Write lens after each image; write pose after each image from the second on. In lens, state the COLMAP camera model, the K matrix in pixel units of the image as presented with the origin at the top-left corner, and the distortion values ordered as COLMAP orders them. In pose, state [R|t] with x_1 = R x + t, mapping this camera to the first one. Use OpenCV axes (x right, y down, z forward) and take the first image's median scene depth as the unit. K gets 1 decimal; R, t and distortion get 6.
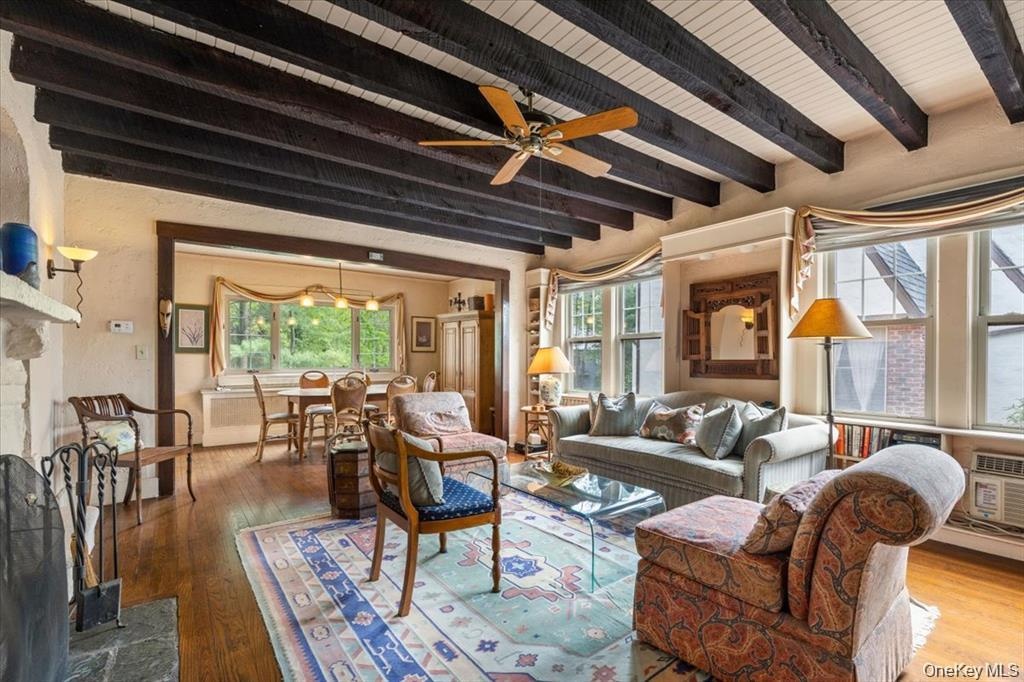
lens RADIAL K [[470.7, 0, 515.1], [0, 470.7, 357.5], [0, 0, 1]] dist [0.001354, 0.000057]
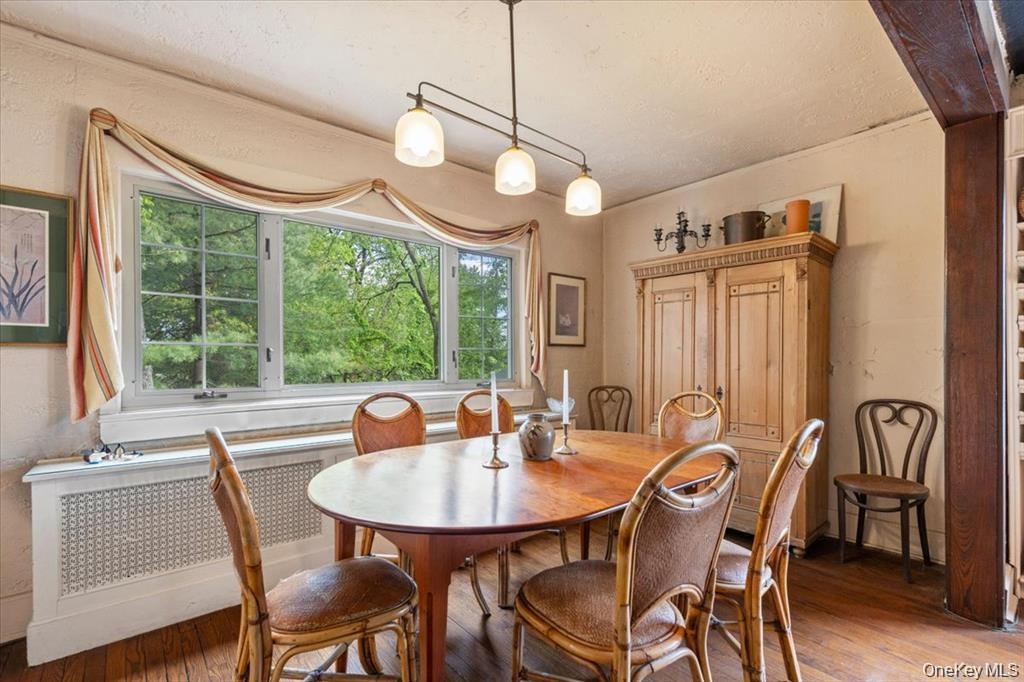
lens RADIAL K [[470.7, 0, 515.1], [0, 470.7, 357.5], [0, 0, 1]] dist [0.001354, 0.000057]
pose [[0.998738, -0.006767, 0.049760, -0.359139], [0.007039, 0.999961, -0.005288, 0.003368], [-0.049723, 0.005631, 0.998747, 0.662677]]
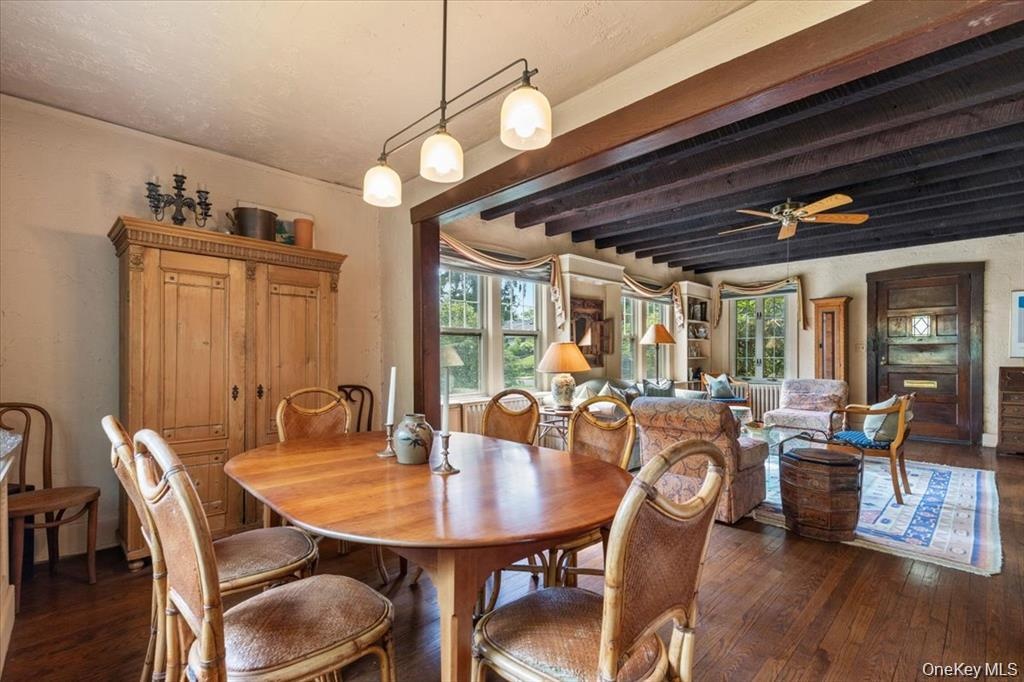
lens RADIAL K [[470.7, 0, 515.1], [0, 470.7, 357.5], [0, 0, 1]] dist [0.001354, 0.000057]
pose [[-0.145771, -0.008023, 0.989286, -0.626329], [0.001738, 0.999963, 0.008366, 0.001577], [-0.989317, 0.002939, -0.145752, 0.955944]]
